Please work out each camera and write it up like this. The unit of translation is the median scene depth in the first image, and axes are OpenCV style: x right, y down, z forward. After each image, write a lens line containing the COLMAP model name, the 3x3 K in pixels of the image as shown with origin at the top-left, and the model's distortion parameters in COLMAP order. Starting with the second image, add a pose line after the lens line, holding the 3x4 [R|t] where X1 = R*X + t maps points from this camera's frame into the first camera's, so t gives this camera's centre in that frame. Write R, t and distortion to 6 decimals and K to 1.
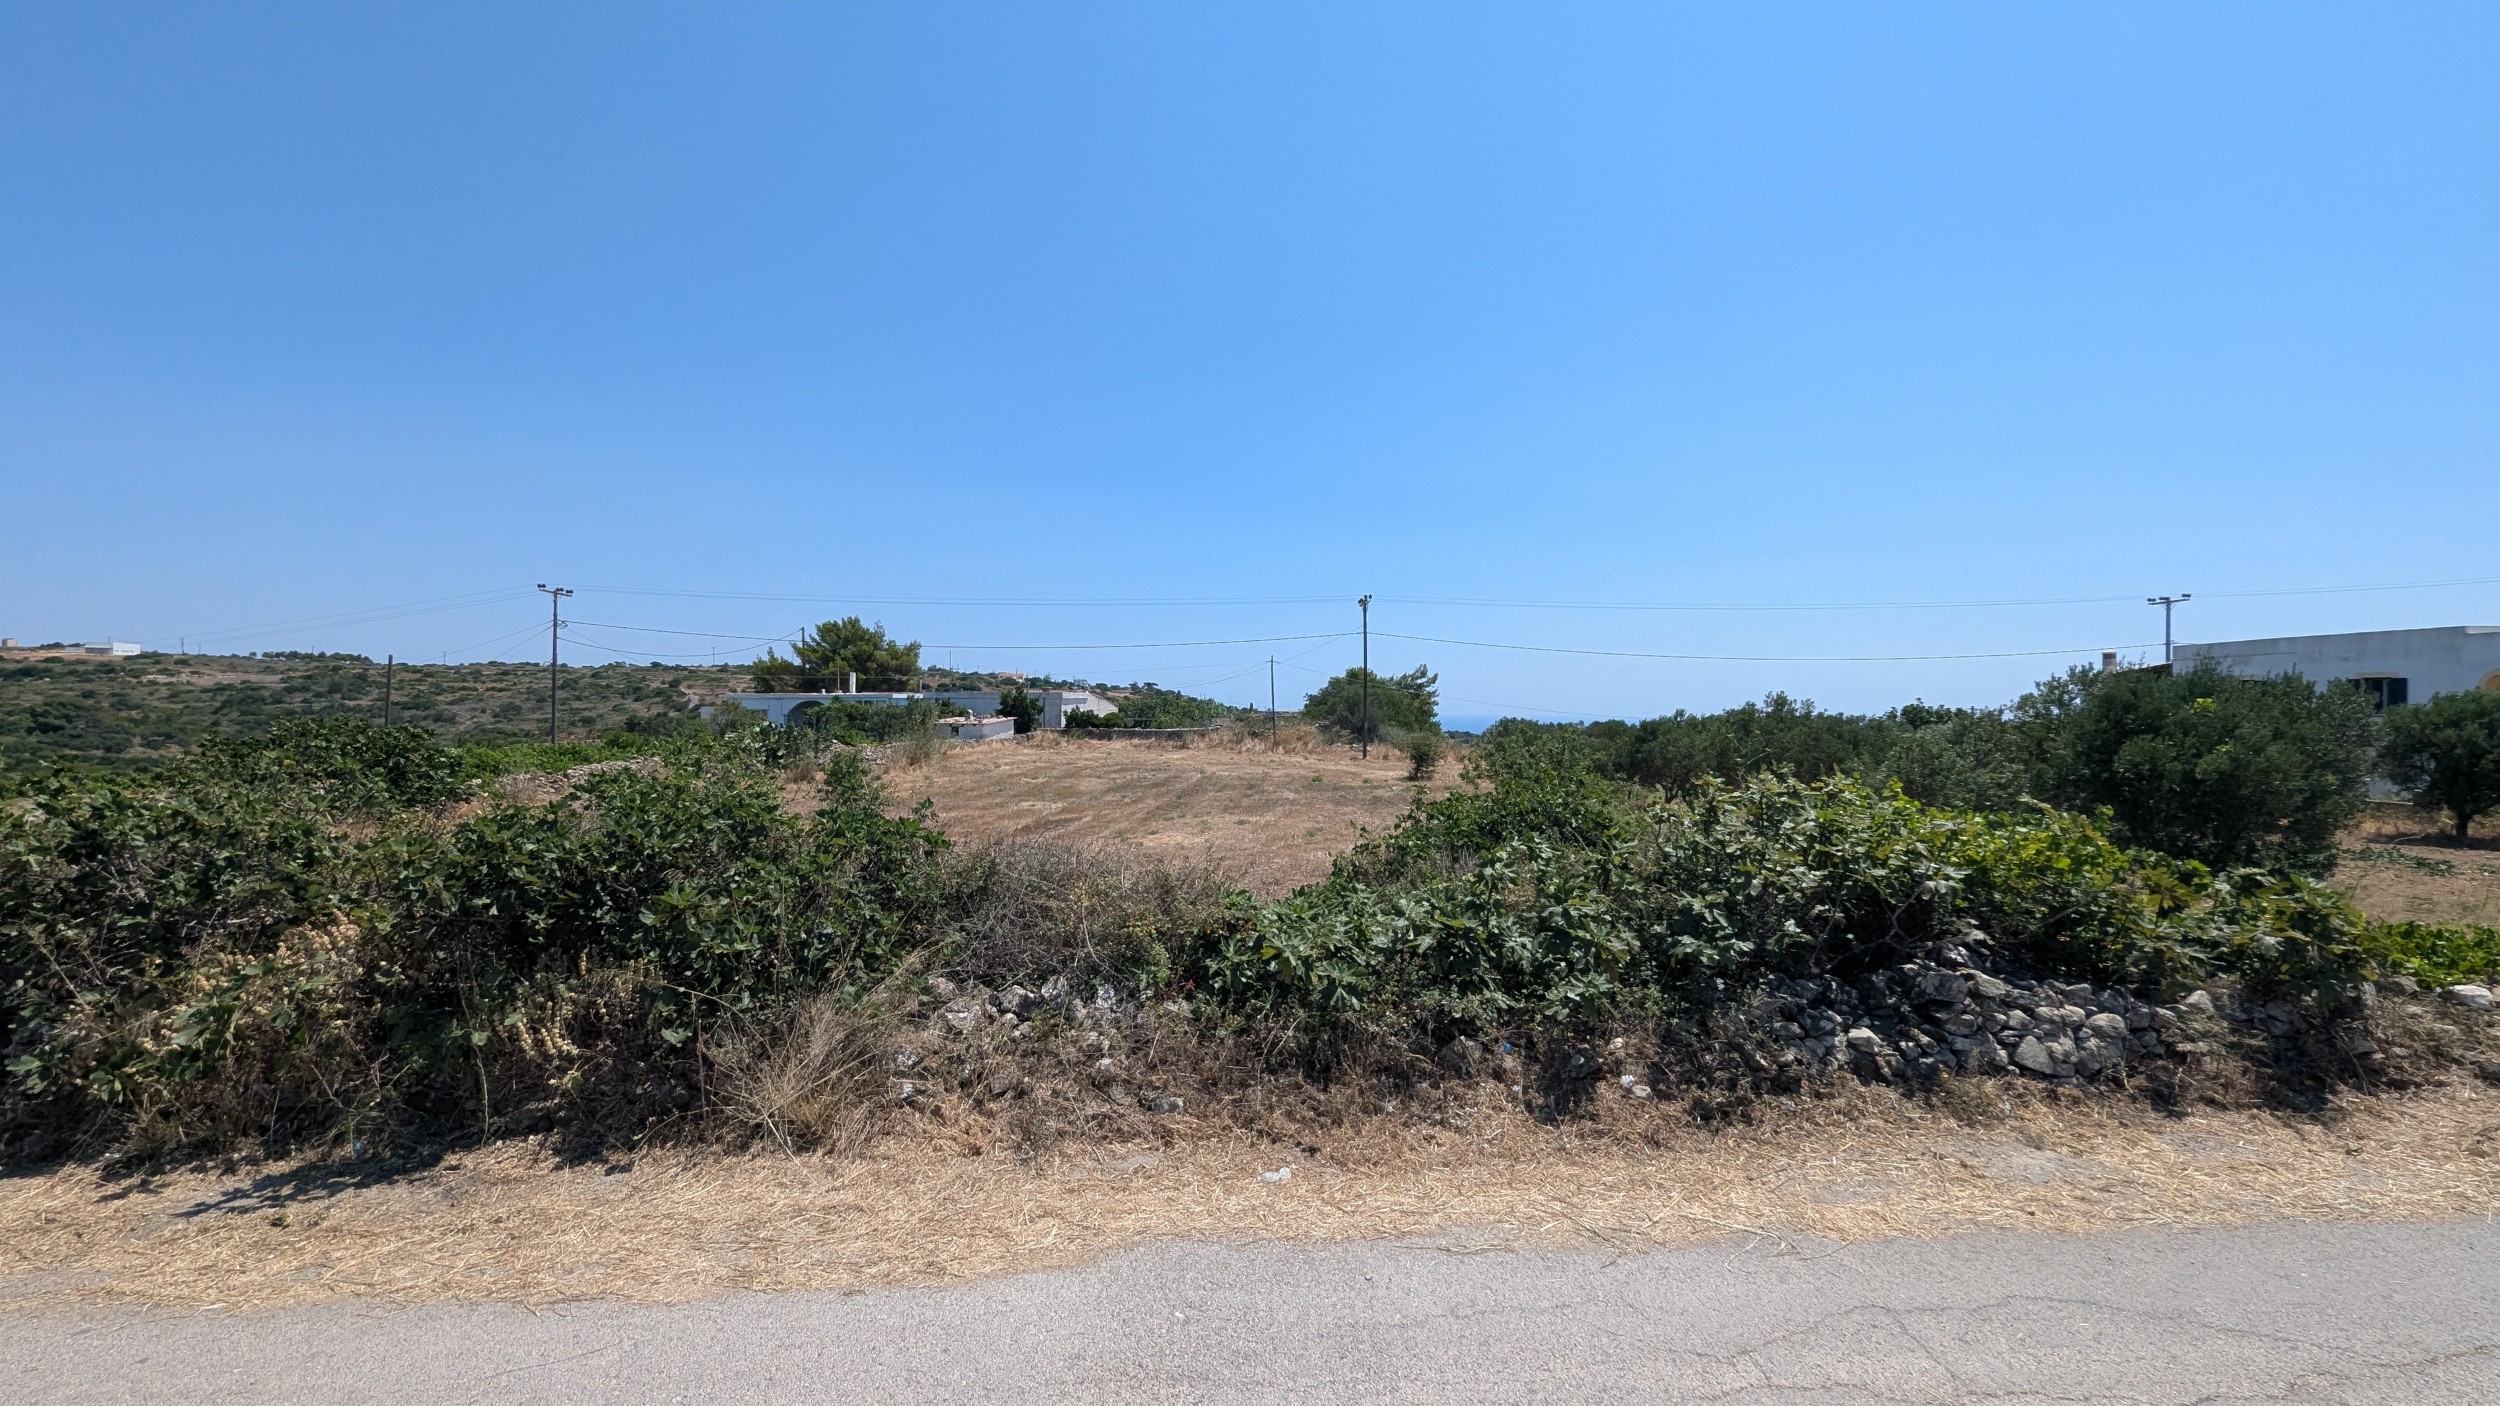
lens RADIAL K [[968.8, 0, 1221.7], [0, 968.8, 705.3], [0, 0, 1]] dist [-0.003723, -0.000835]
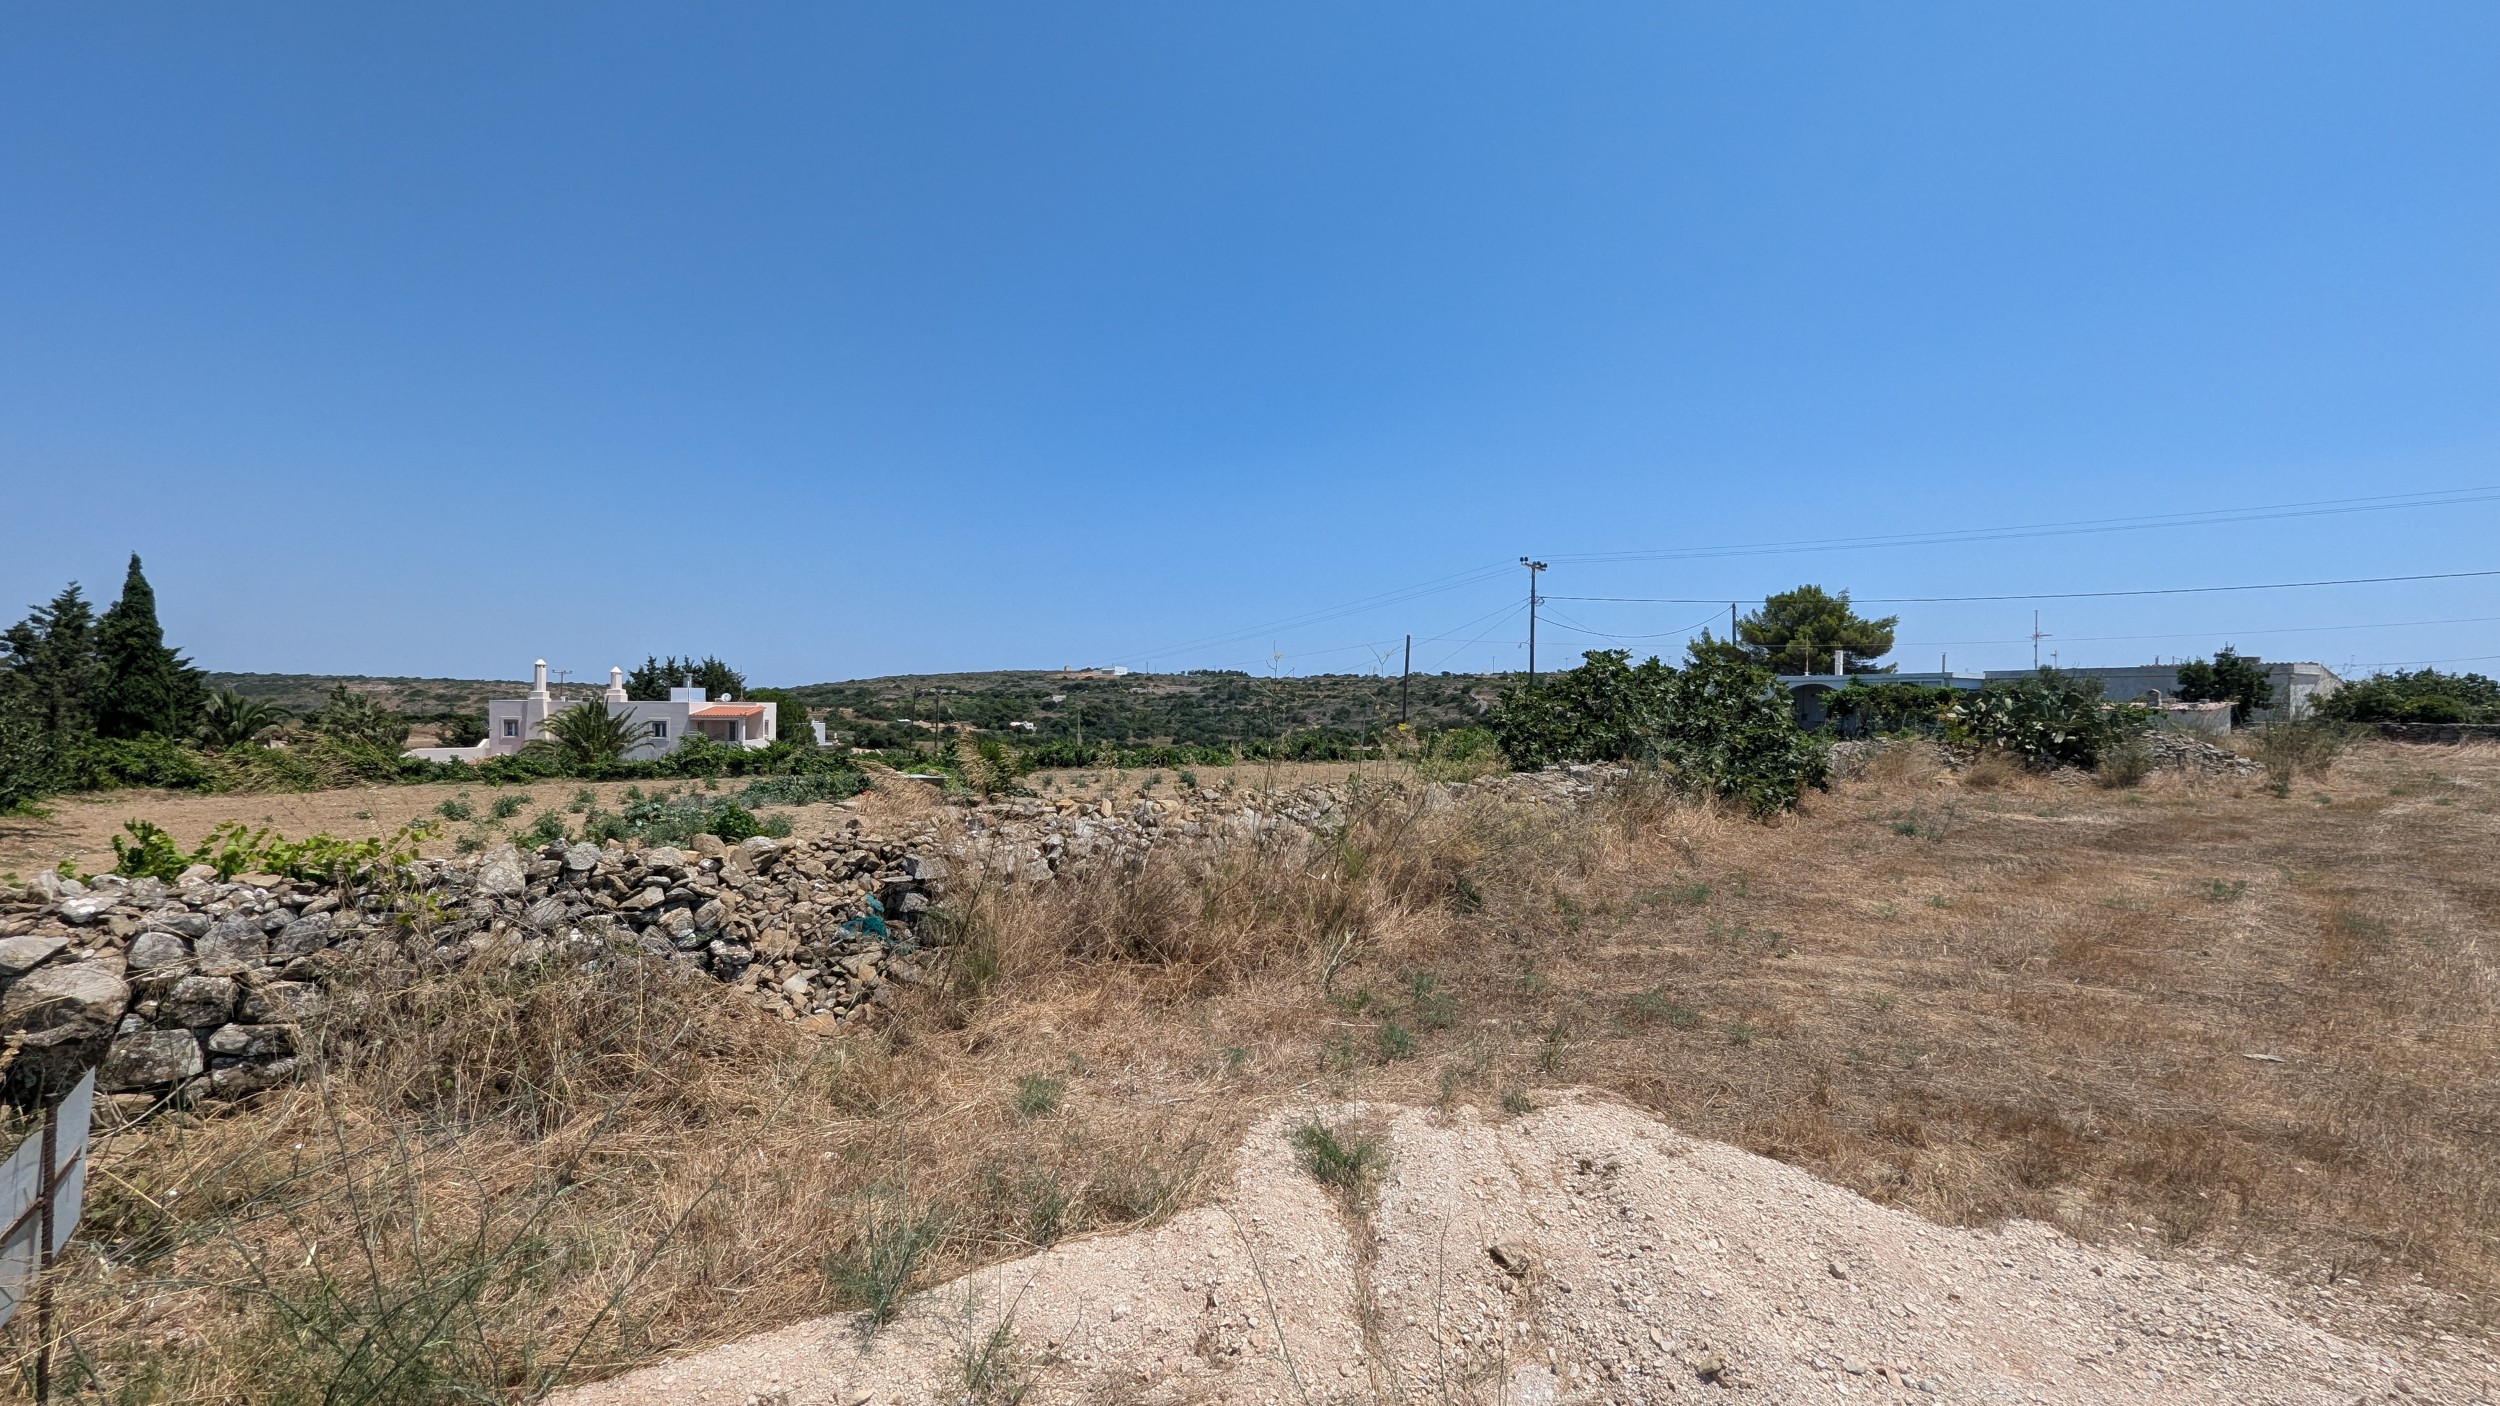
lens RADIAL K [[968.8, 0, 1245.8], [0, 968.8, 708.6], [0, 0, 1]] dist [-0.003723, -0.000835]
pose [[0.756221, 0.003015, -0.654309, -0.206986], [-0.006803, 0.999972, -0.003255, 0.016479], [0.654281, 0.006913, 0.756220, 0.088357]]
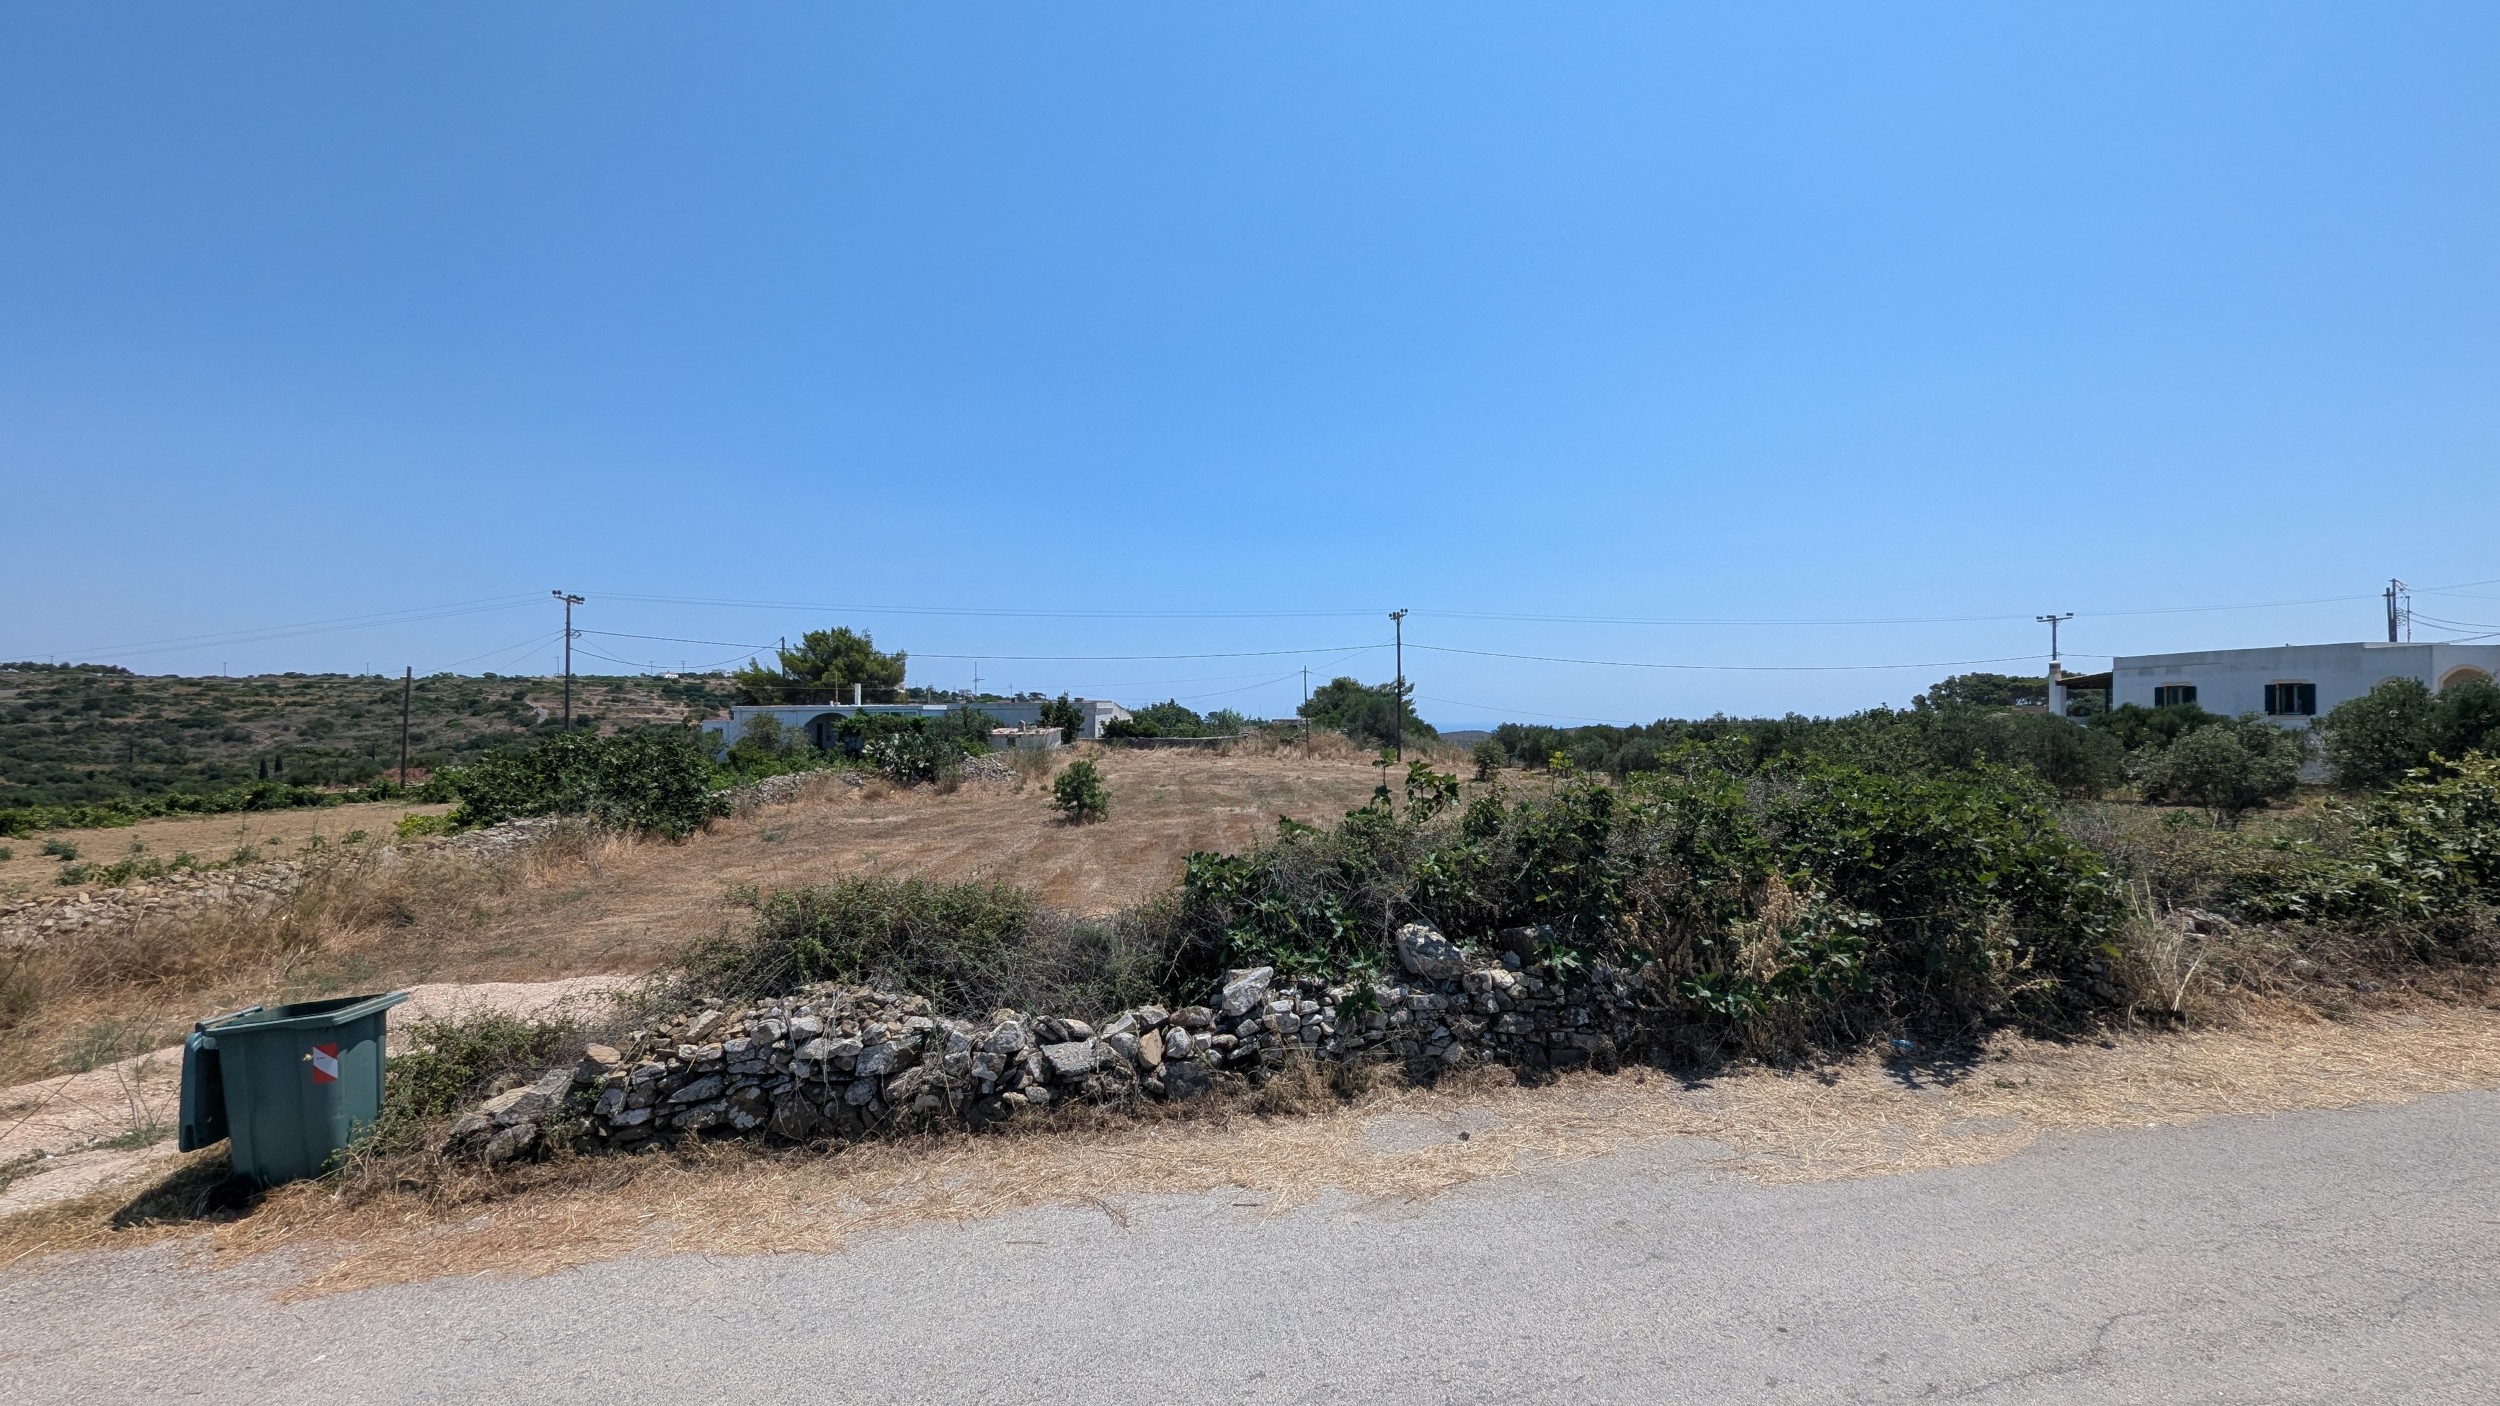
lens RADIAL K [[968.8, 0, 1235.7], [0, 968.8, 706.6], [0, 0, 1]] dist [-0.003723, -0.000835]
pose [[0.989439, -0.007137, 0.144776, -0.129978], [0.008363, 0.999934, -0.007862, 0.000013], [-0.144710, 0.008989, 0.989433, -0.016156]]
